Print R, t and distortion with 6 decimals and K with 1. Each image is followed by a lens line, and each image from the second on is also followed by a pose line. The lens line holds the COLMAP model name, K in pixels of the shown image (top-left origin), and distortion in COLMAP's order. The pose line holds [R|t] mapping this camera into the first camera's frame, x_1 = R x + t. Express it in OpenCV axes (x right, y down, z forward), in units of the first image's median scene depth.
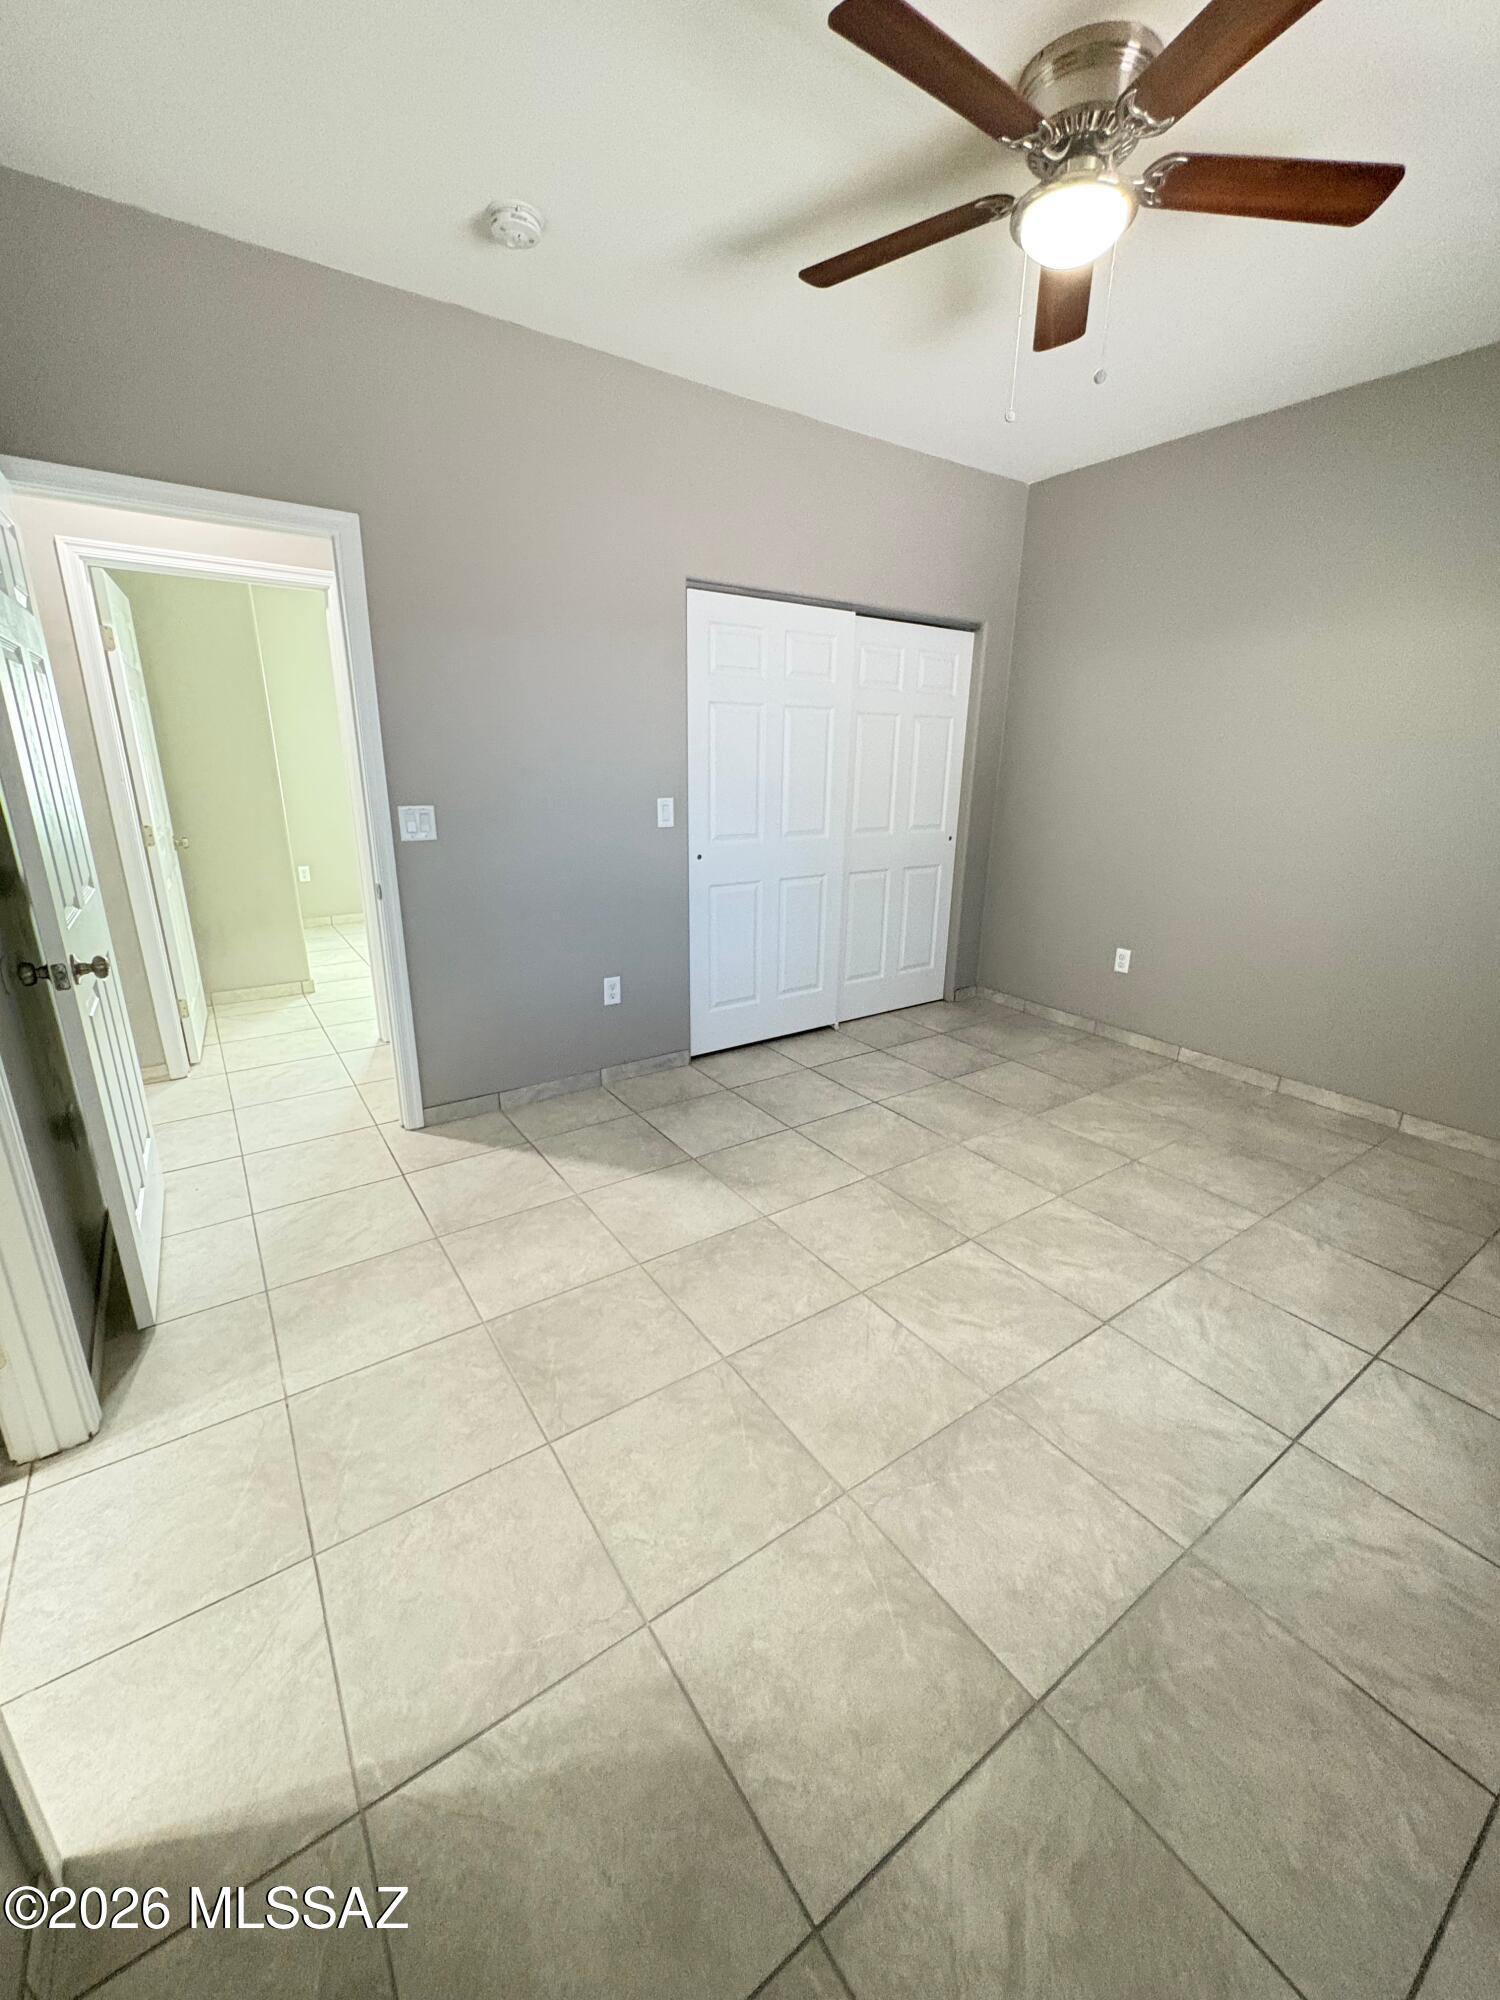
lens RADIAL K [[790.4, 0, 743.5], [0, 790.4, 984.2], [0, 0, 1]] dist [-0.000025, 0.000412]
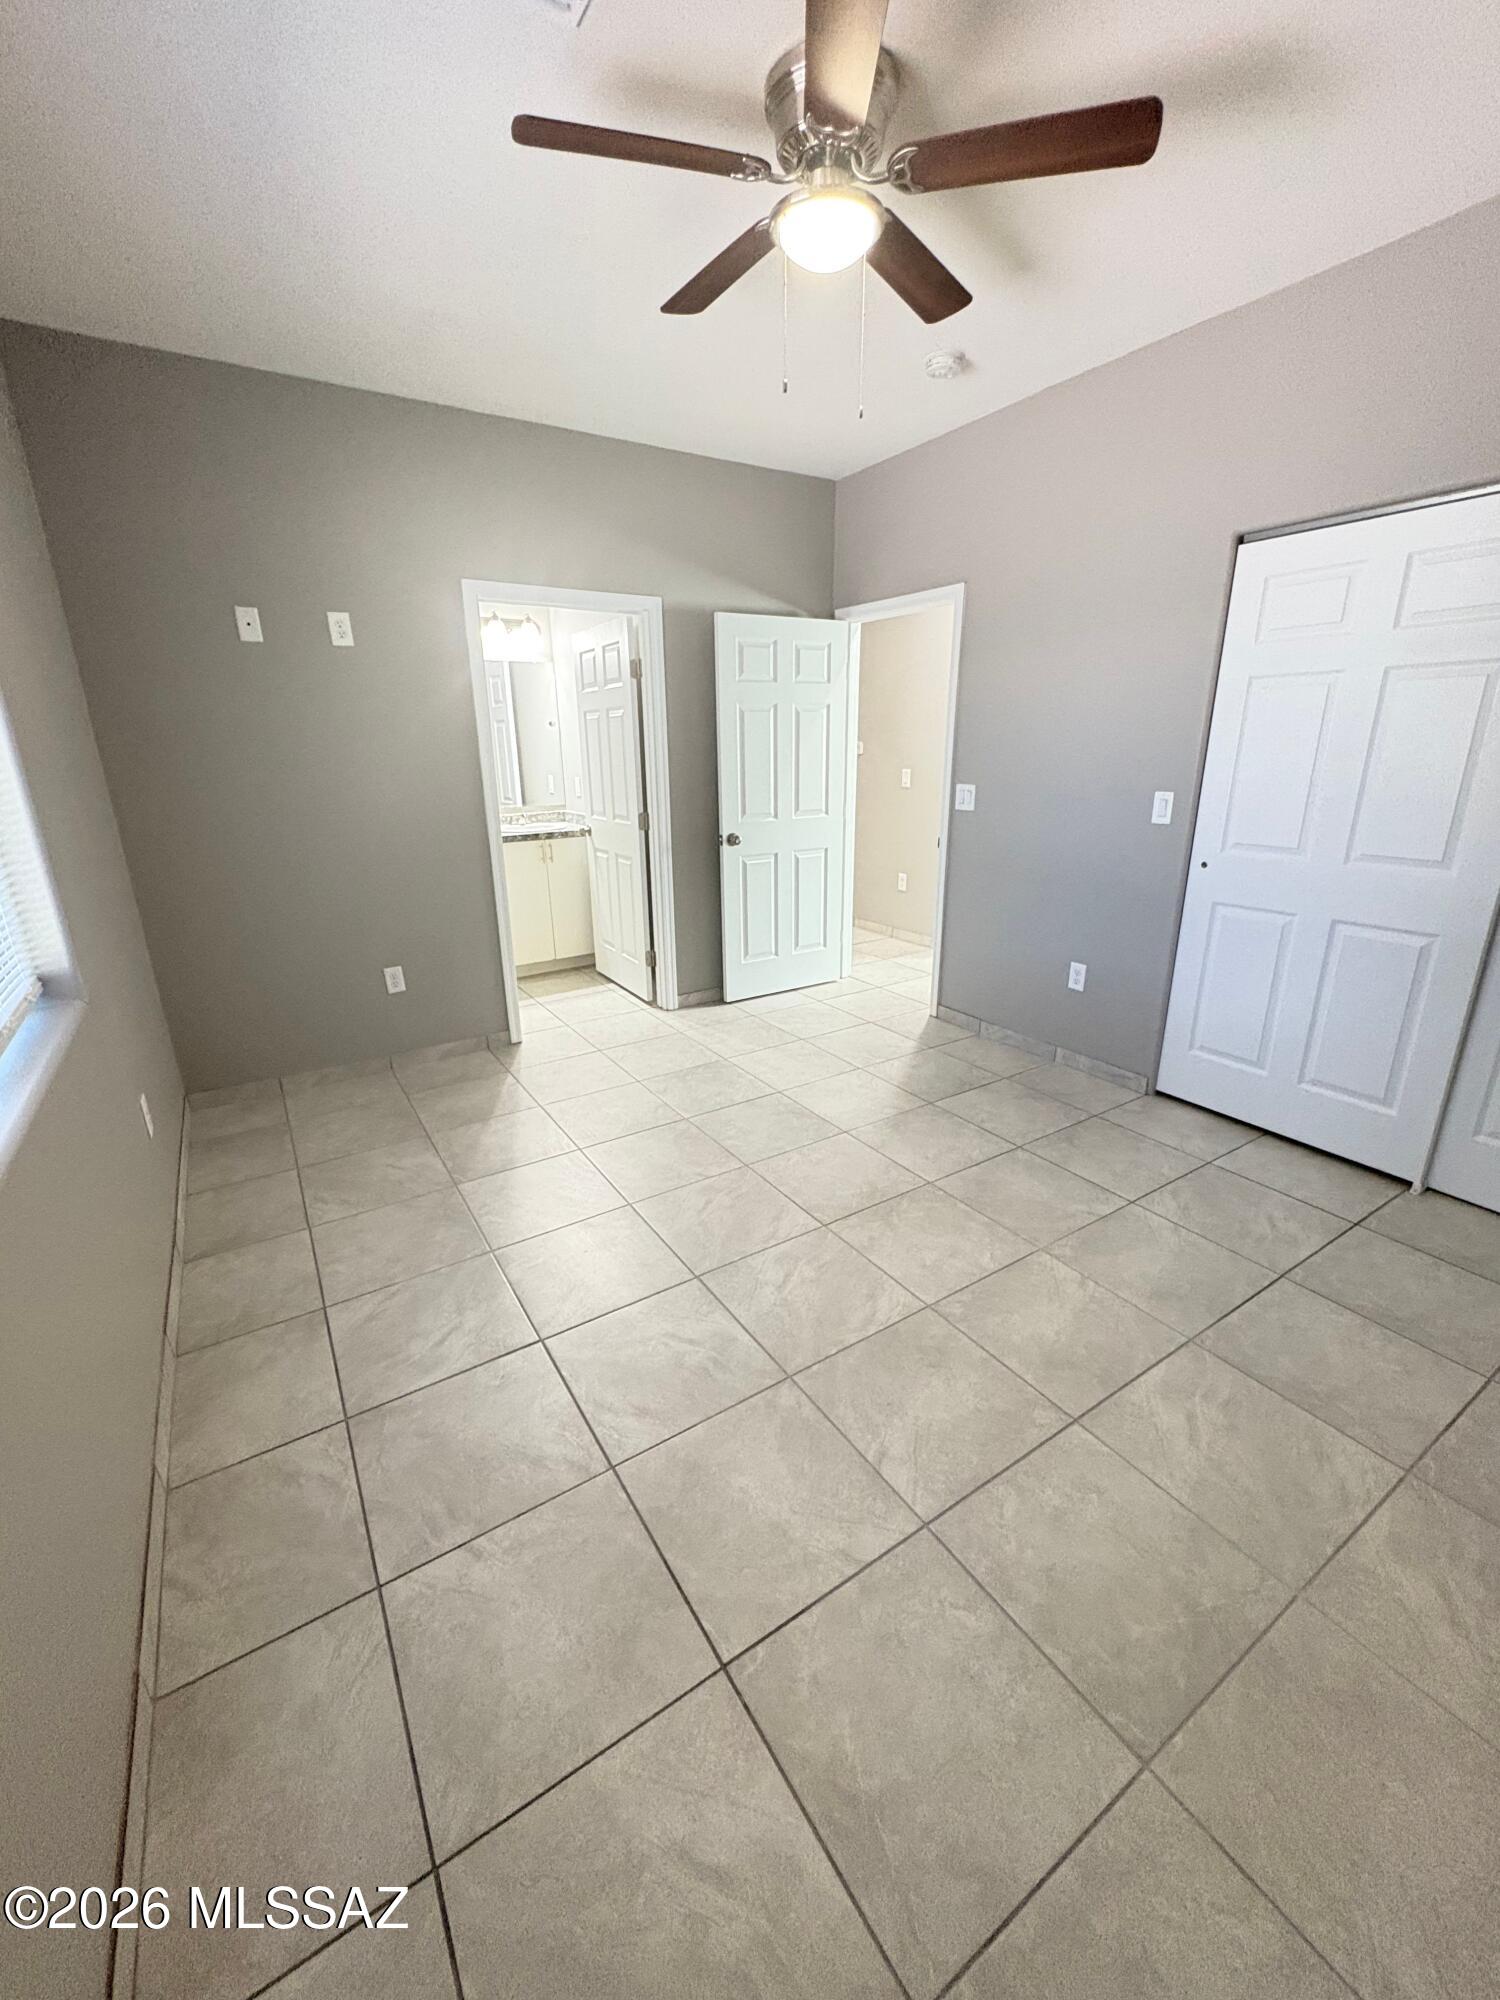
lens RADIAL K [[816.6, 0, 773.8], [0, 816.6, 979.6], [0, 0, 1]] dist [0.001308, 0.000210]
pose [[-0.013434, 0.266818, -0.963653, 1.016415], [-0.269702, 0.927054, 0.260444, -0.186212], [0.962850, 0.263398, 0.059507, 0.668092]]
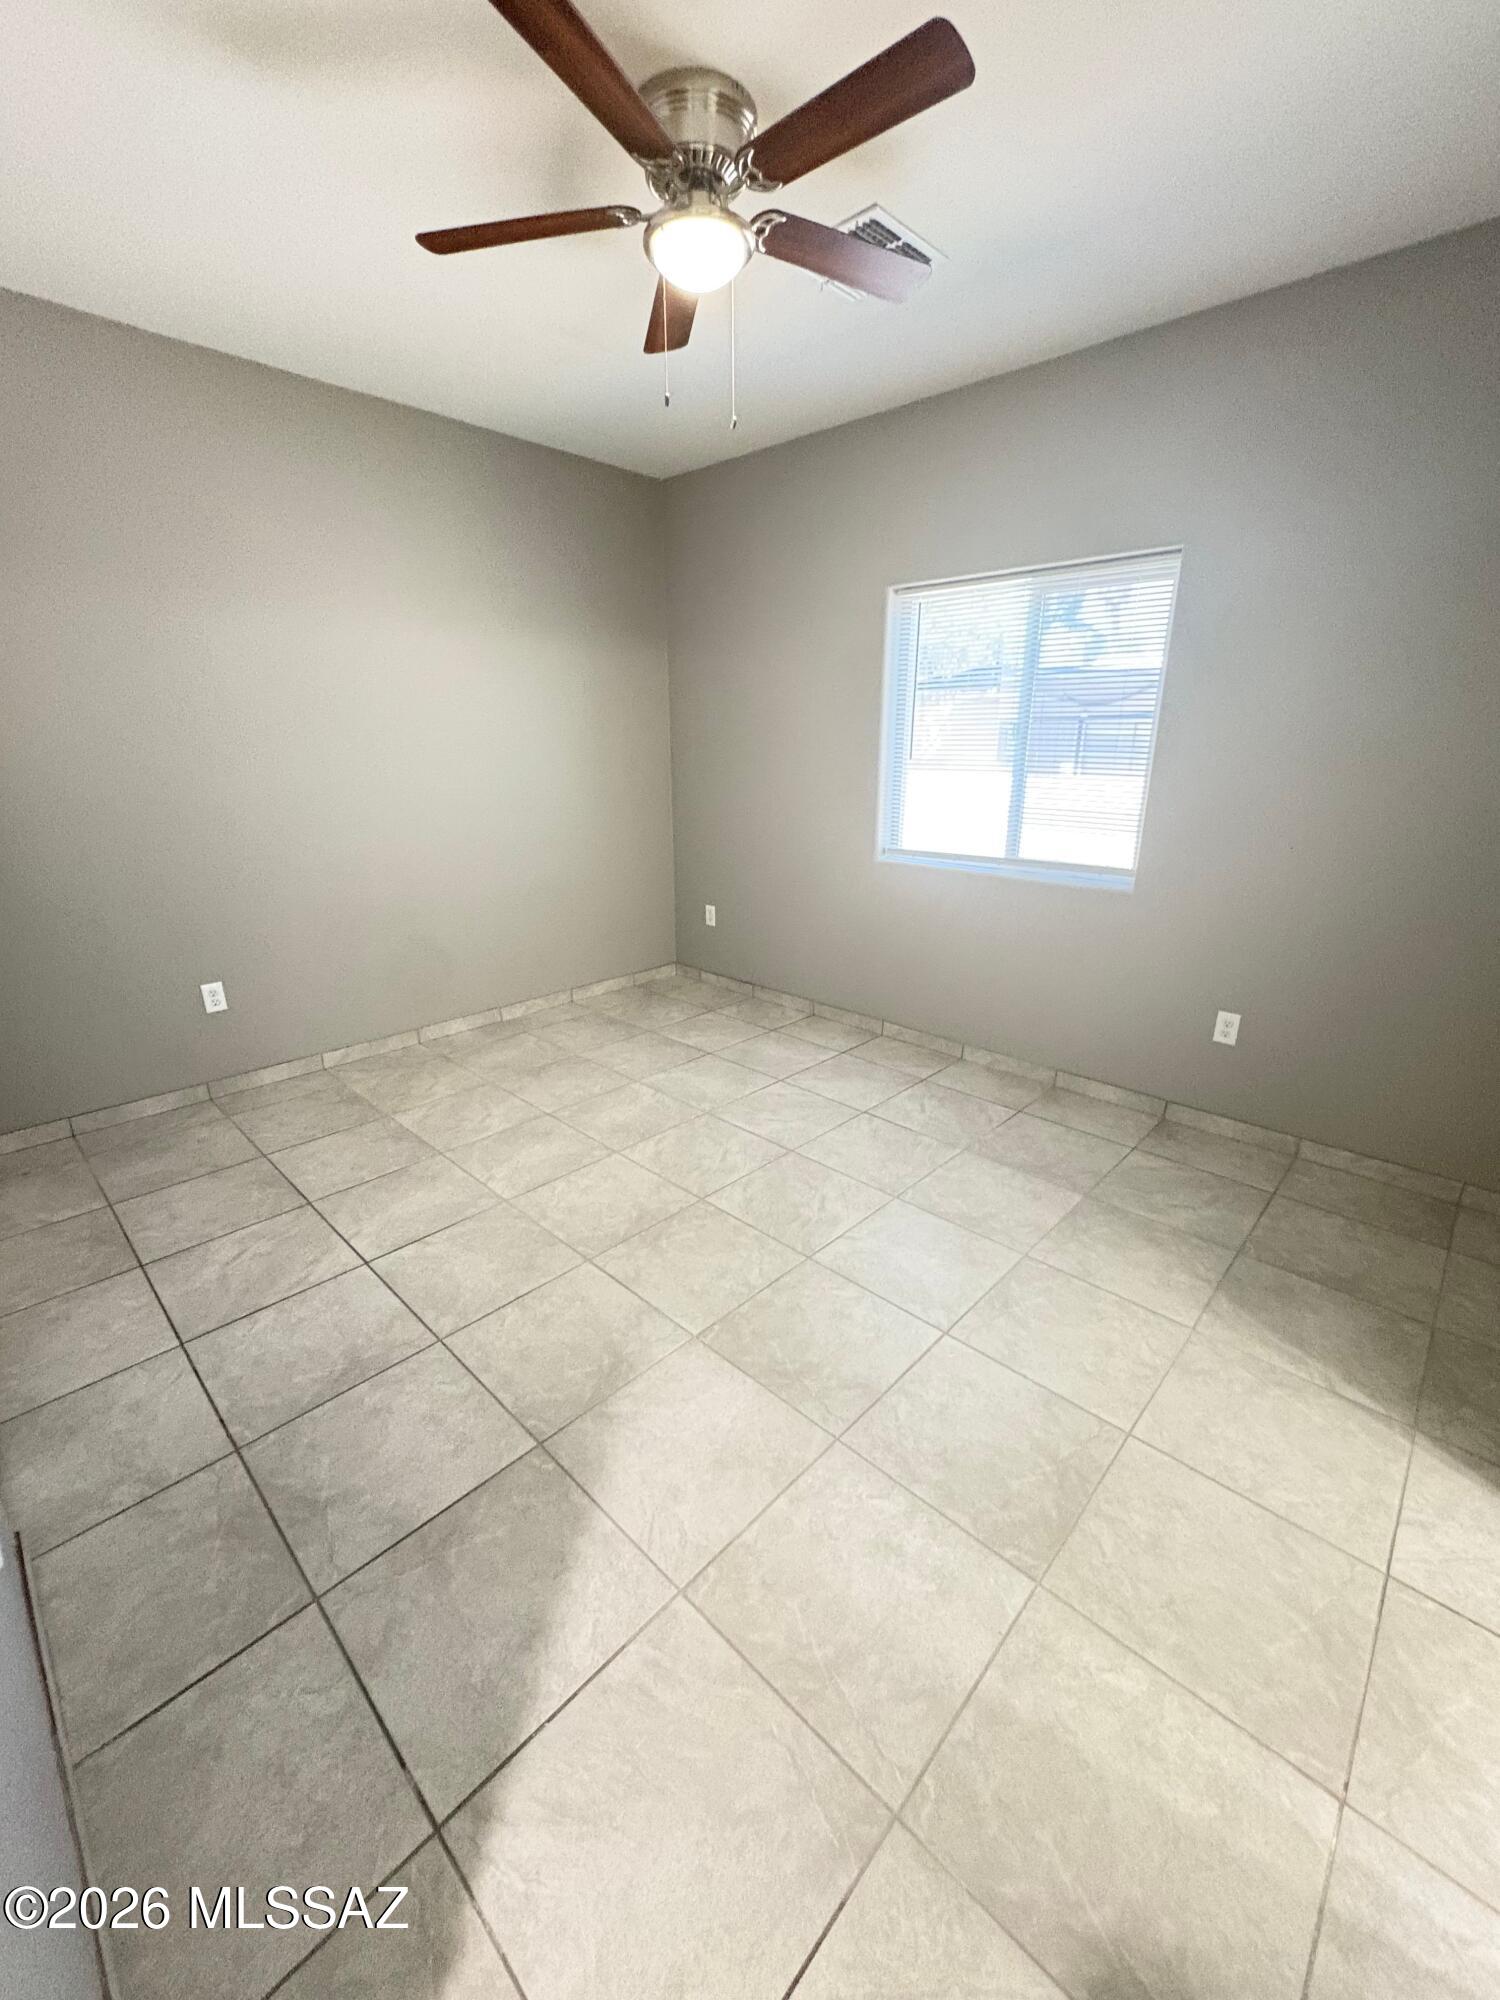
lens RADIAL K [[801.0, 0, 747.5], [0, 801.0, 997.0], [0, 0, 1]] dist [0.000196, 0.000452]
pose [[-0.196437, -0.314237, 0.928799, -0.541472], [0.275095, 0.891547, 0.359816, -0.246414], [-0.941135, 0.326190, -0.088688, 0.798866]]
